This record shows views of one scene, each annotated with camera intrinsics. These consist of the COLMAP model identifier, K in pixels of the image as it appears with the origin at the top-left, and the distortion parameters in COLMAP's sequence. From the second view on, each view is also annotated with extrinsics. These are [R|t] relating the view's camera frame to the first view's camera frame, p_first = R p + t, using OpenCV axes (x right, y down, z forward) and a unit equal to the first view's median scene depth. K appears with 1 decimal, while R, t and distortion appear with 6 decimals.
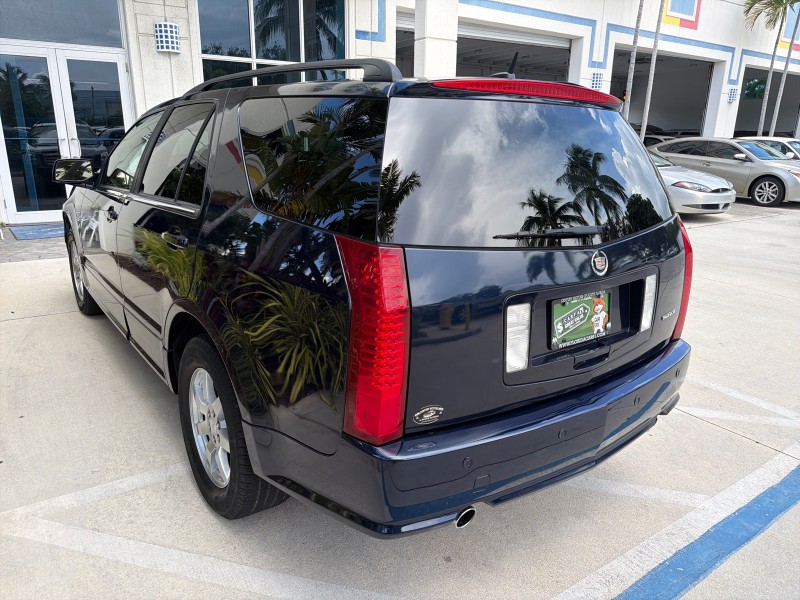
lens RADIAL K [[564.5, 0, 396.2], [0, 564.5, 302.0], [0, 0, 1]] dist [0.003820, -0.006218]
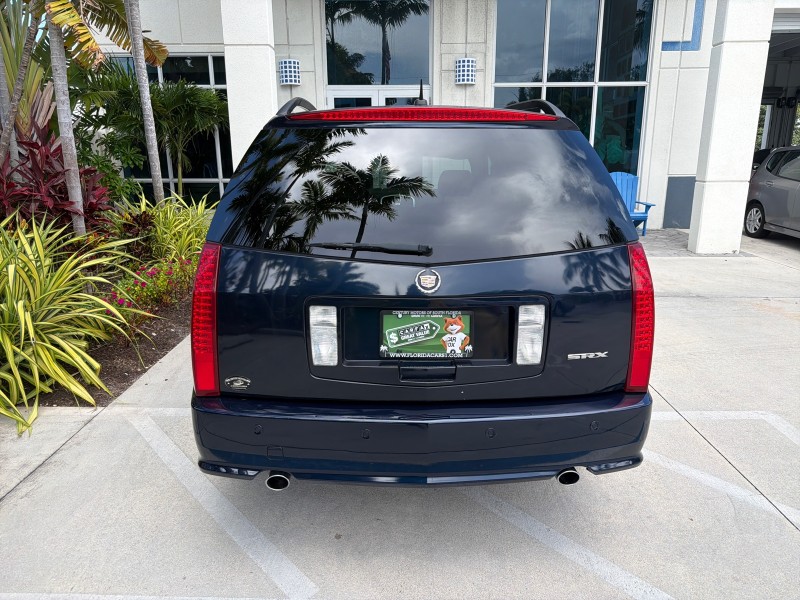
lens RADIAL K [[568.1, 0, 405.1], [0, 568.1, 297.7], [0, 0, 1]] dist [0.005972, -0.004923]
pose [[0.827904, 0.119003, -0.548100, 0.171041], [-0.142017, 0.989864, 0.000402, -0.006261], [0.542592, 0.077507, 0.836413, 0.024463]]
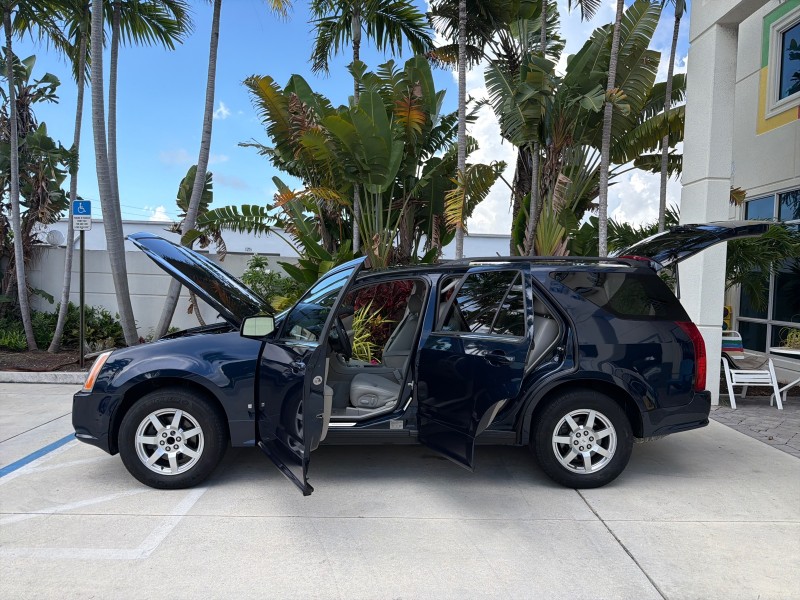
lens RADIAL K [[564.5, 0, 396.2], [0, 564.5, 302.0], [0, 0, 1]] dist [0.003820, -0.006218]
pose [[-0.549296, -0.004910, -0.835614, 0.369510], [-0.274660, 0.945484, 0.174994, -0.204198], [0.789200, 0.325633, -0.520699, 0.706741]]
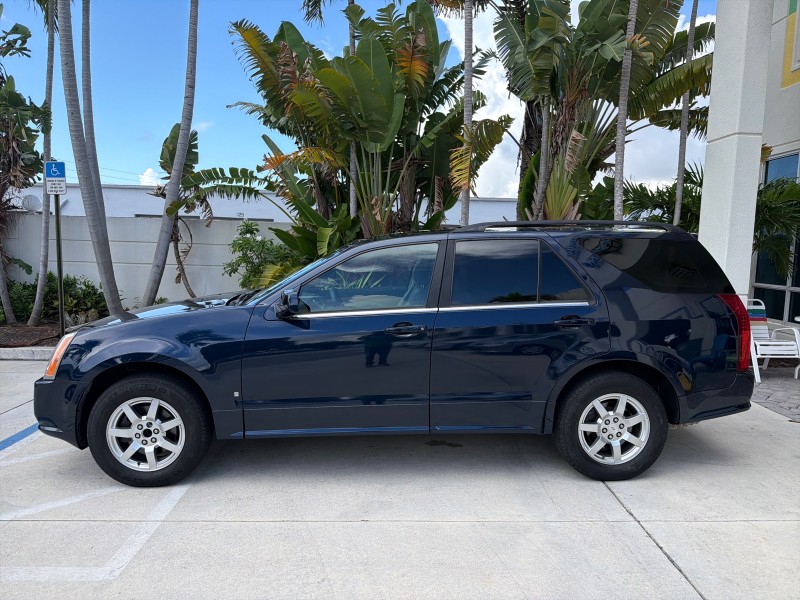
lens RADIAL K [[564.5, 0, 396.2], [0, 564.5, 302.0], [0, 0, 1]] dist [0.003820, -0.006218]
pose [[-0.543449, 0.049458, -0.837984, 0.326160], [-0.270732, 0.934594, 0.230735, -0.196648], [0.794586, 0.352261, -0.494515, 0.670530]]
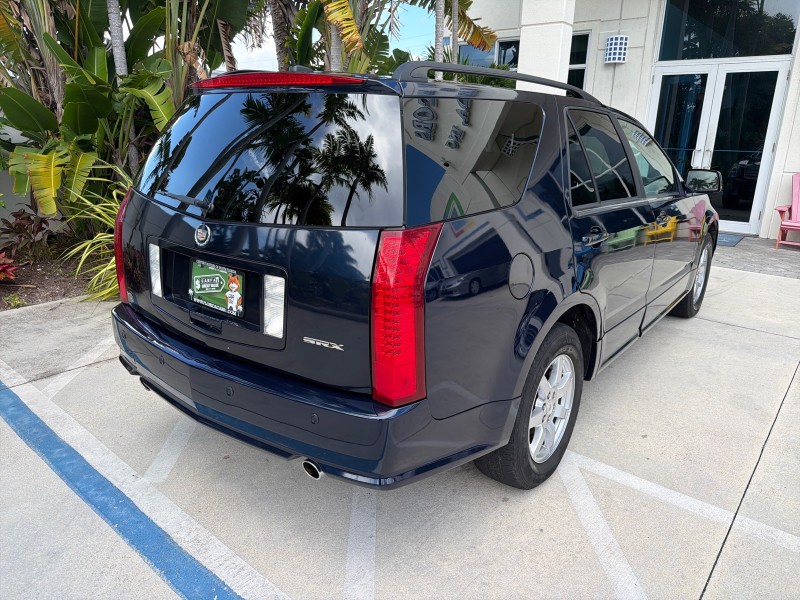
lens RADIAL K [[566.8, 0, 404.5], [0, 566.8, 303.5], [0, 0, 1]] dist [0.001625, -0.005110]
pose [[0.286564, 0.265743, -0.920468, 0.291452], [-0.292849, 0.939074, 0.179943, -0.049124], [0.912207, 0.217993, 0.346927, 0.193199]]
